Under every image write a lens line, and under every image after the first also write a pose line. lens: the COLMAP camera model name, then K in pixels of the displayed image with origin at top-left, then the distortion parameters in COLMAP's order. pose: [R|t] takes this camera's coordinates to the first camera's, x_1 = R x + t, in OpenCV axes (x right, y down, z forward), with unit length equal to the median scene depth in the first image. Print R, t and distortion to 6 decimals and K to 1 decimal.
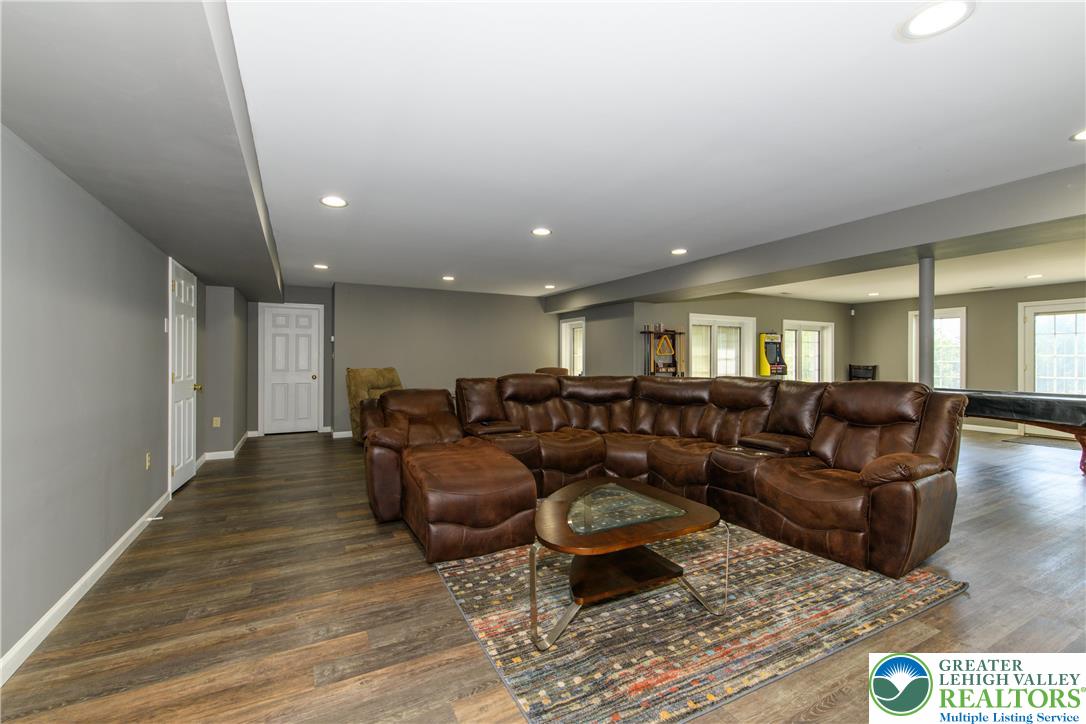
lens RADIAL K [[465.0, 0, 552.7], [0, 465.0, 356.5], [0, 0, 1]] dist [0.000762, 0.000035]
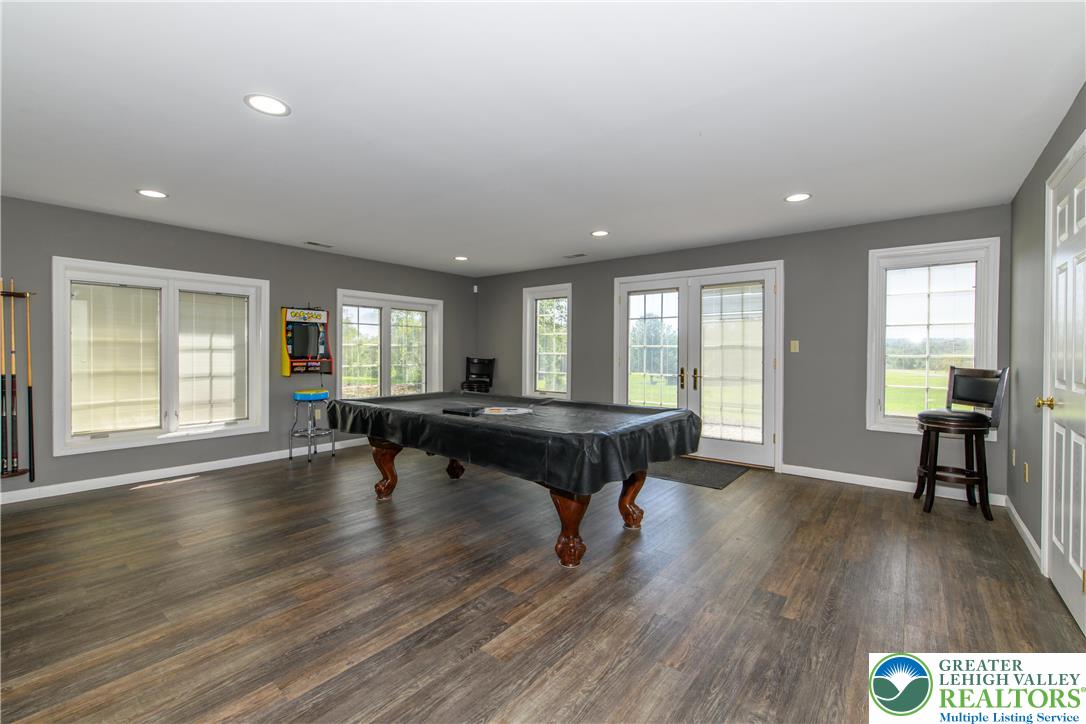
lens RADIAL K [[465.0, 0, 552.7], [0, 465.0, 356.5], [0, 0, 1]] dist [0.000762, 0.000035]
pose [[0.919997, 0.000656, 0.391924, 0.614908], [-0.007370, 0.999851, 0.015628, 0.003798], [-0.391855, -0.017266, 0.919865, 0.332872]]
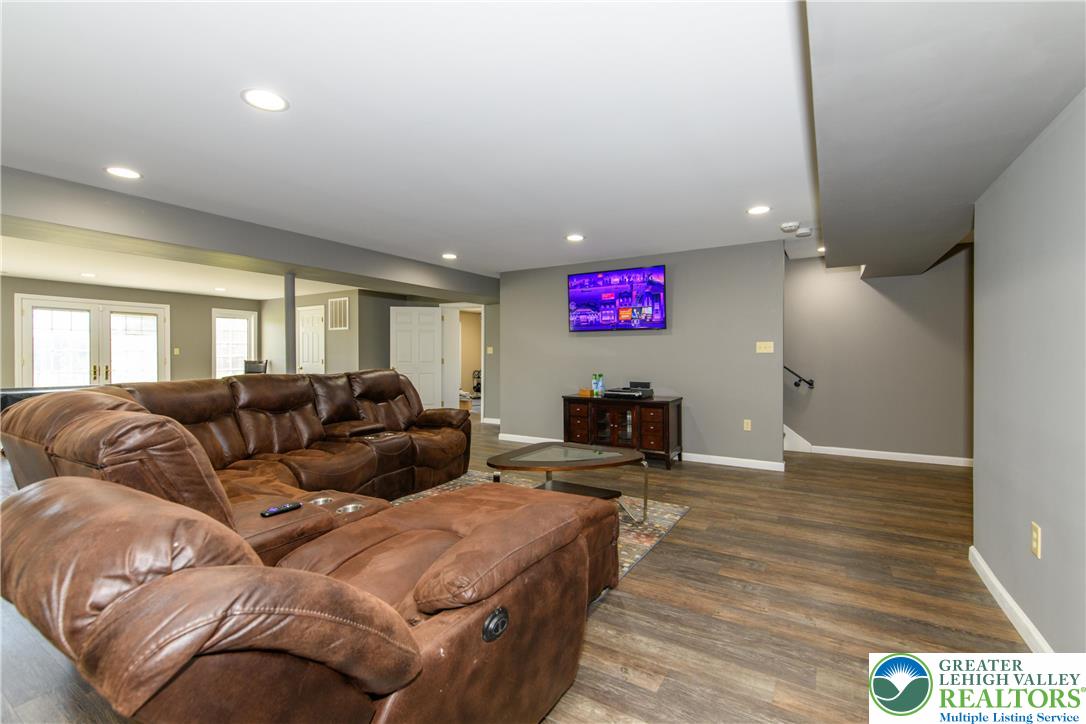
lens RADIAL K [[465.0, 0, 552.7], [0, 465.0, 356.5], [0, 0, 1]] dist [0.000762, 0.000035]
pose [[-0.507370, -0.003180, 0.861722, -0.347930], [-0.002628, 0.999994, 0.002143, 0.005417], [-0.861724, -0.001178, -0.507376, 0.563314]]
